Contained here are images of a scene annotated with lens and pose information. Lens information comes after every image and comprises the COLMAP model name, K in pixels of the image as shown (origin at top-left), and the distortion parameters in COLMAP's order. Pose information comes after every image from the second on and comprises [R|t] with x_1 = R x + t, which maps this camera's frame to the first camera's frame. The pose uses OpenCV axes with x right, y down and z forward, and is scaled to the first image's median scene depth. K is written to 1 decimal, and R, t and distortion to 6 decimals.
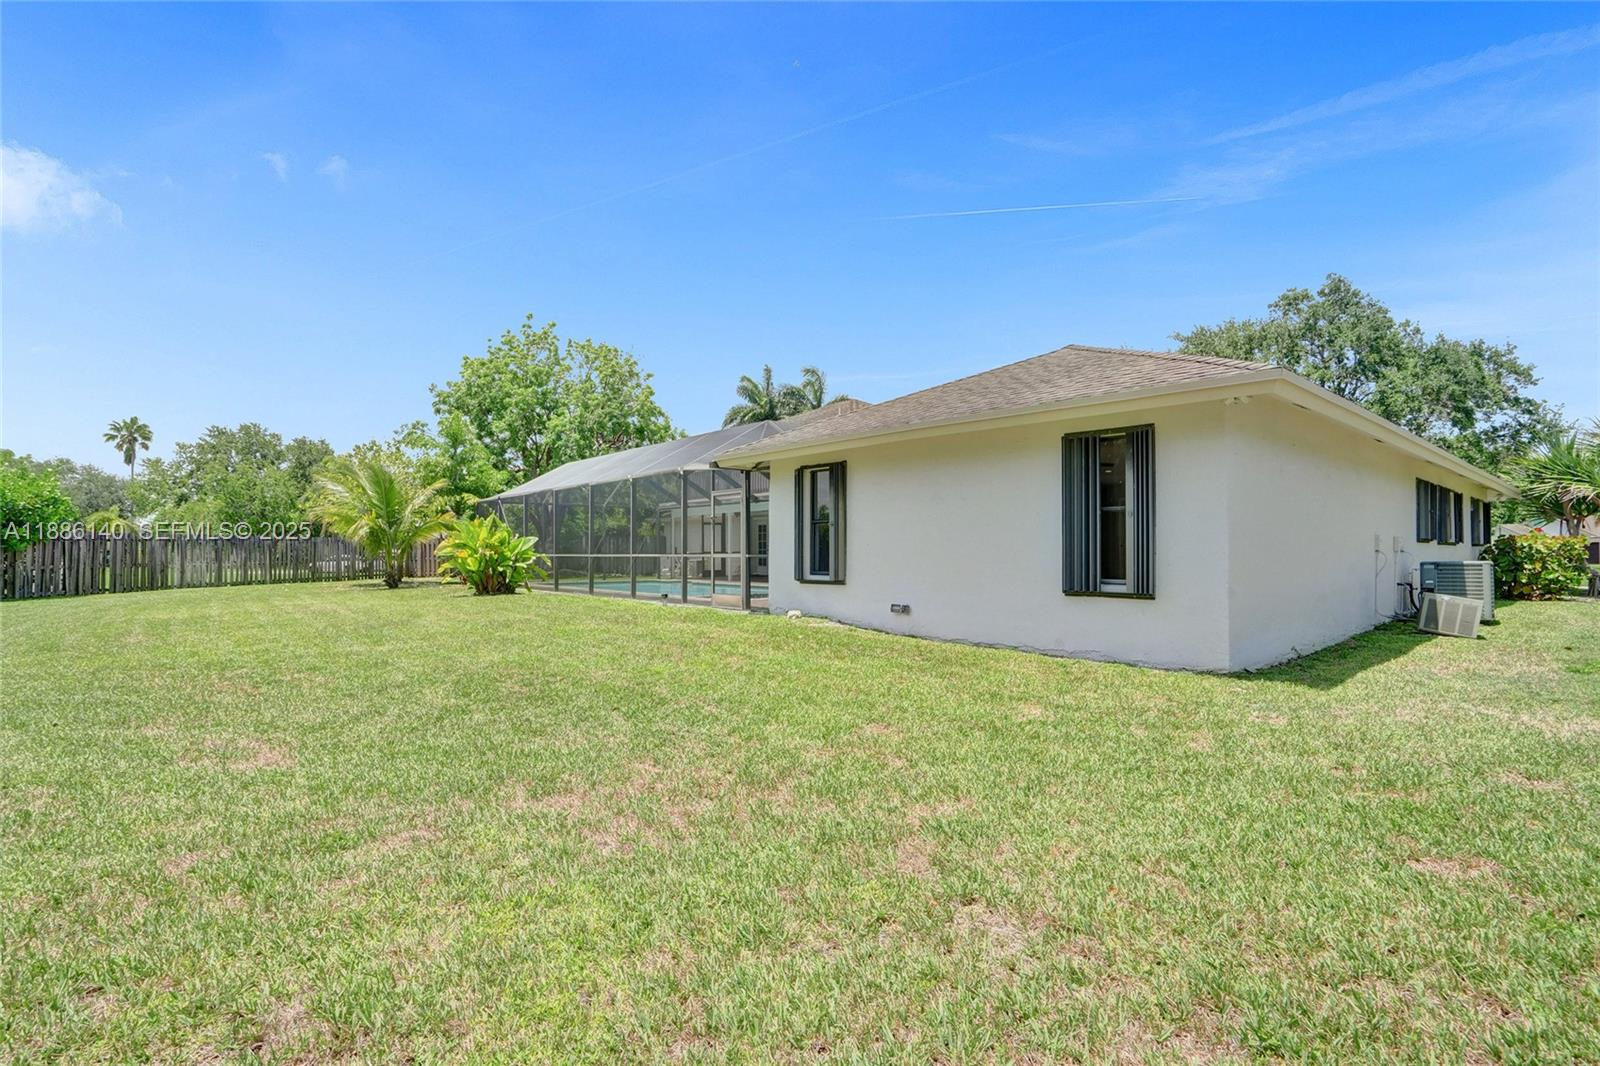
lens RADIAL K [[788.4, 0, 798.9], [0, 788.4, 538.0], [0, 0, 1]] dist [-0.037229, 0.008035]
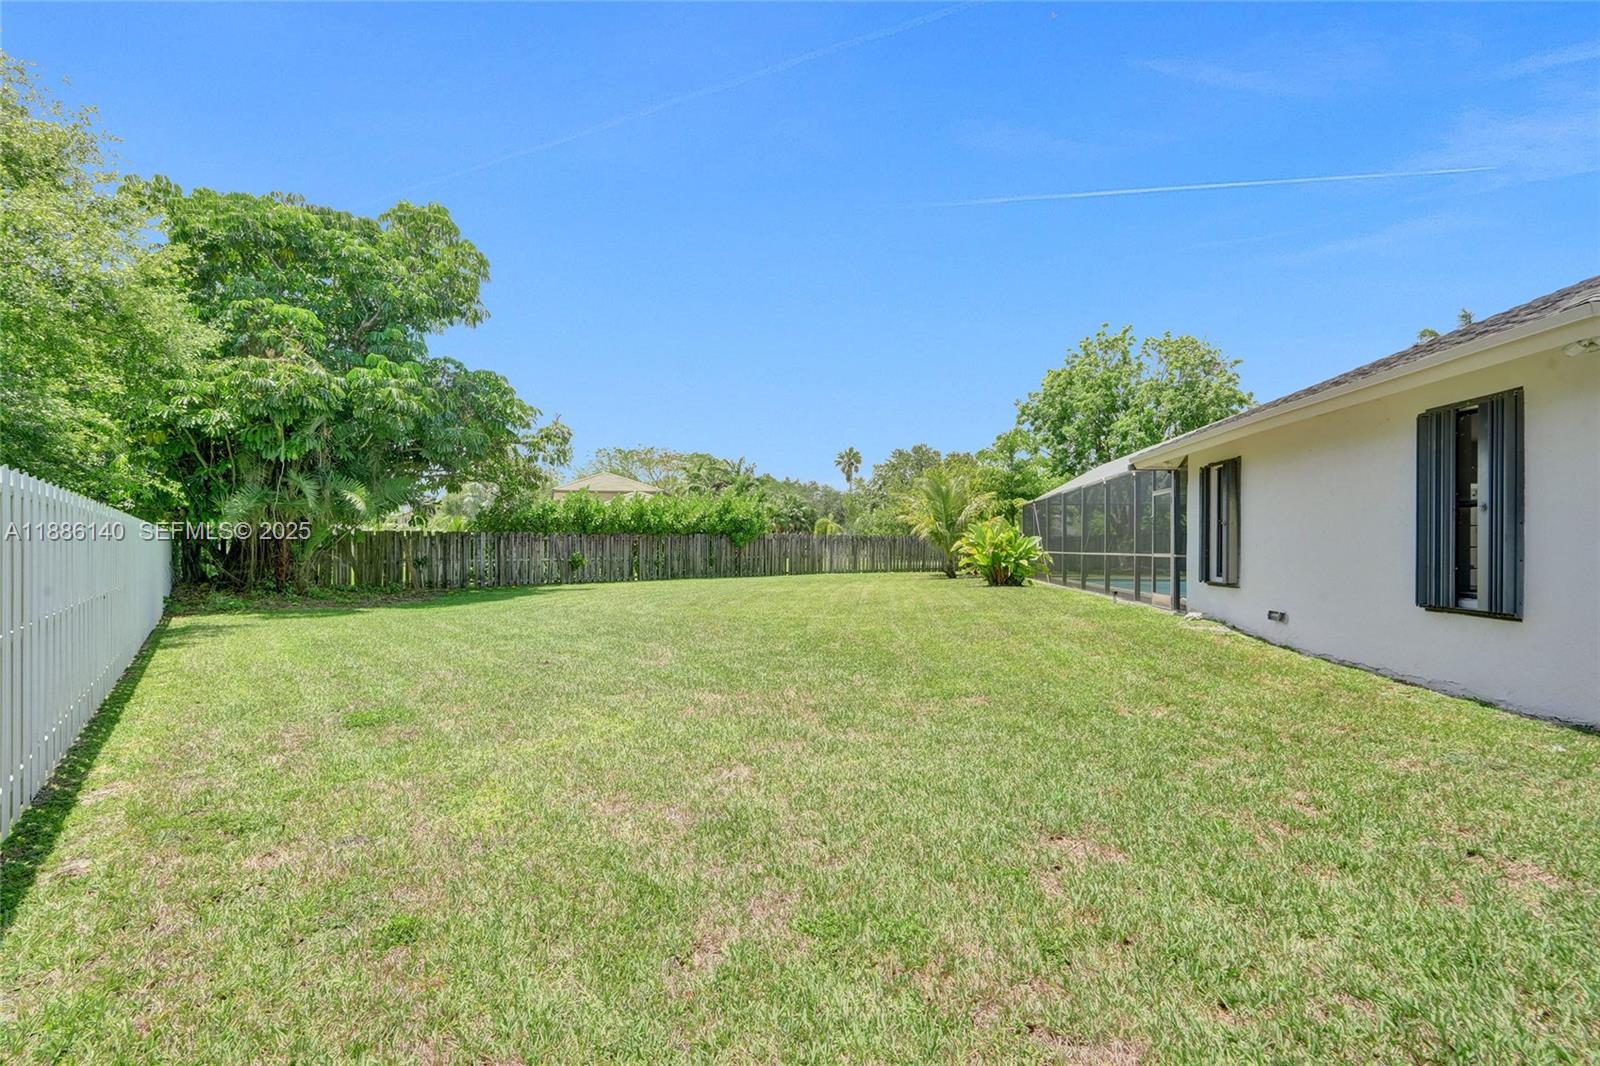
lens RADIAL K [[768.2, 0, 791.9], [0, 768.2, 538.7], [0, 0, 1]] dist [-0.038618, 0.017993]
pose [[0.684349, -0.000483, -0.729154, 0.207930], [0.003463, 0.999991, 0.002587, -0.002263], [0.729146, -0.004295, 0.684344, -0.002577]]
